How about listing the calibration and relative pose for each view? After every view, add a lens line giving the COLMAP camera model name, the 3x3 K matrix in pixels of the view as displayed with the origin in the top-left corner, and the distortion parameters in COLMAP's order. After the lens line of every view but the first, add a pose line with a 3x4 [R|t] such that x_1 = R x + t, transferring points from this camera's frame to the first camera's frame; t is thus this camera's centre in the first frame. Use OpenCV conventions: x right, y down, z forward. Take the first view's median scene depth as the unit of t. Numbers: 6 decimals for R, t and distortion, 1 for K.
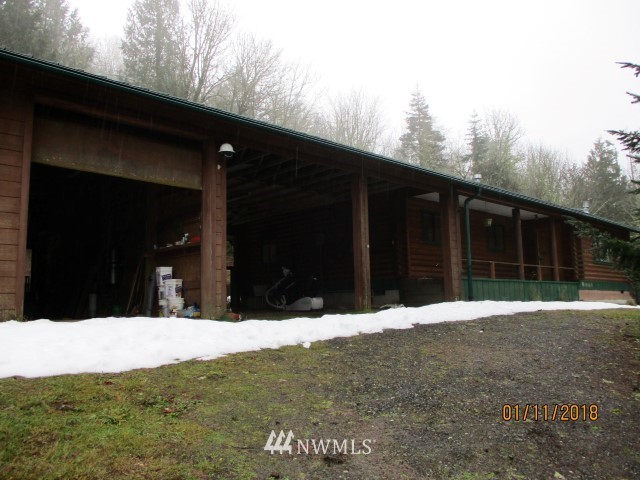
lens RADIAL K [[535.8, 0, 322.1], [0, 535.8, 241.6], [0, 0, 1]] dist [-0.039260, 0.020975]
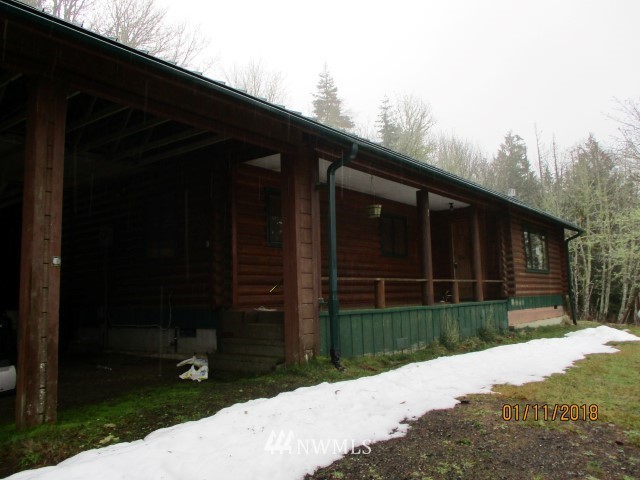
lens RADIAL K [[535.8, 0, 318.6], [0, 535.8, 238.2], [0, 0, 1]] dist [-0.039260, 0.020975]
pose [[0.988892, 0.011023, 0.148225, 0.113213], [-0.012285, 0.999896, 0.007599, -0.007053], [-0.148126, -0.009335, 0.988924, 0.297337]]
